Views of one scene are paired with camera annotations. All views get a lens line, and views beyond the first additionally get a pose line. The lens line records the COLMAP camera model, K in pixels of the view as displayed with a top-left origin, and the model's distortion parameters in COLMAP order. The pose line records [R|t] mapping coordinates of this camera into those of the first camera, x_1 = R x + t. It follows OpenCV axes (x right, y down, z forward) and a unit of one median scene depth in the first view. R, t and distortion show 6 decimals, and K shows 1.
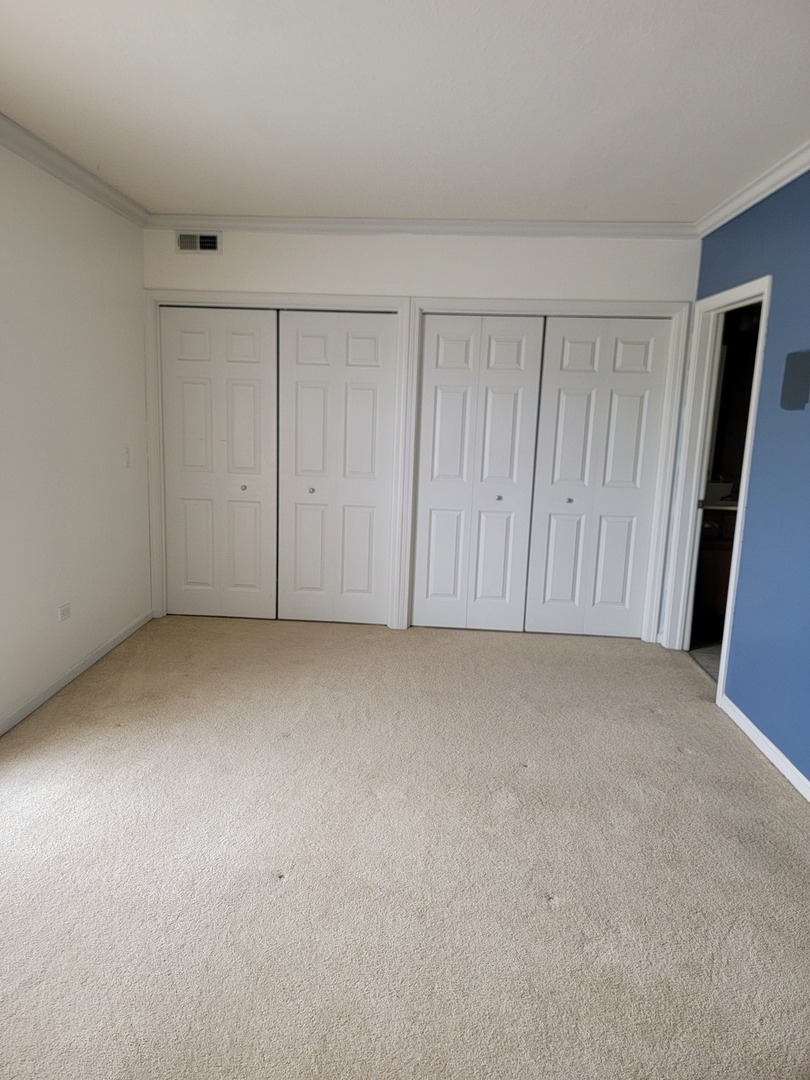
lens RADIAL K [[749.2, 0, 412.6], [0, 749.2, 539.7], [0, 0, 1]] dist [0.087828, -0.066231]
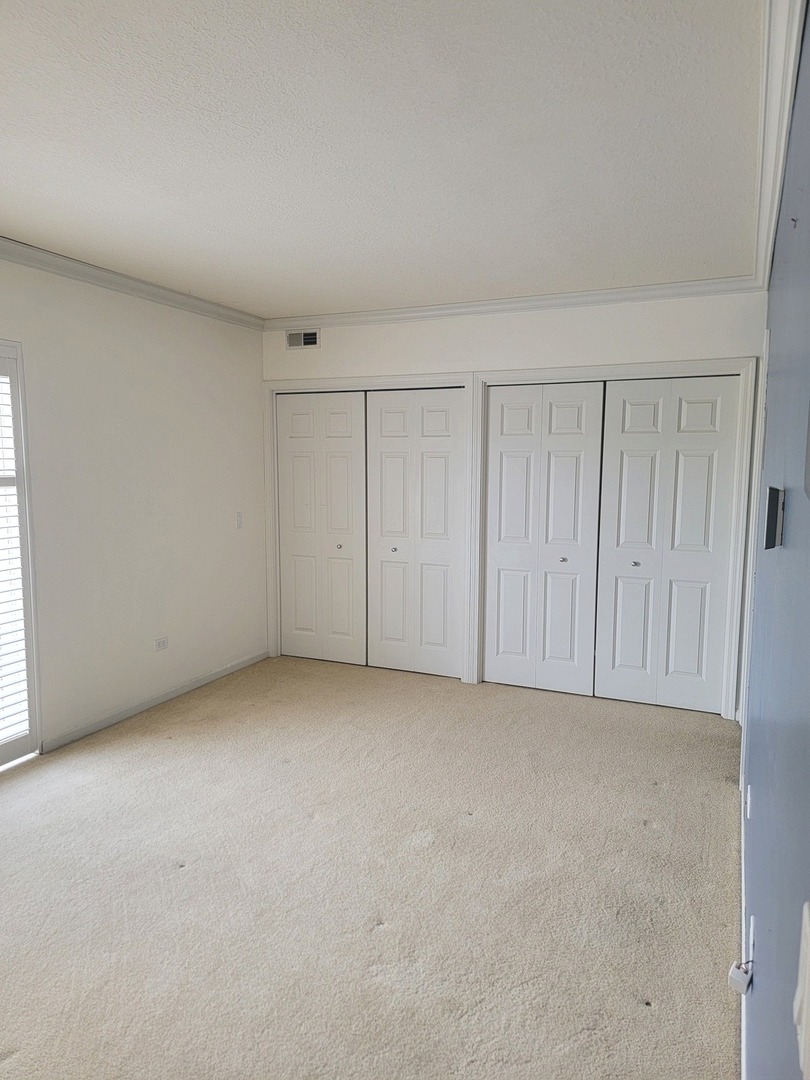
lens RADIAL K [[749.2, 0, 441.3], [0, 749.2, 558.6], [0, 0, 1]] dist [0.087828, -0.066231]
pose [[0.938171, 0.018815, -0.345661, 0.321679], [-0.041472, 0.997439, -0.058266, 0.009244], [0.343679, 0.068999, 0.936549, -0.004039]]
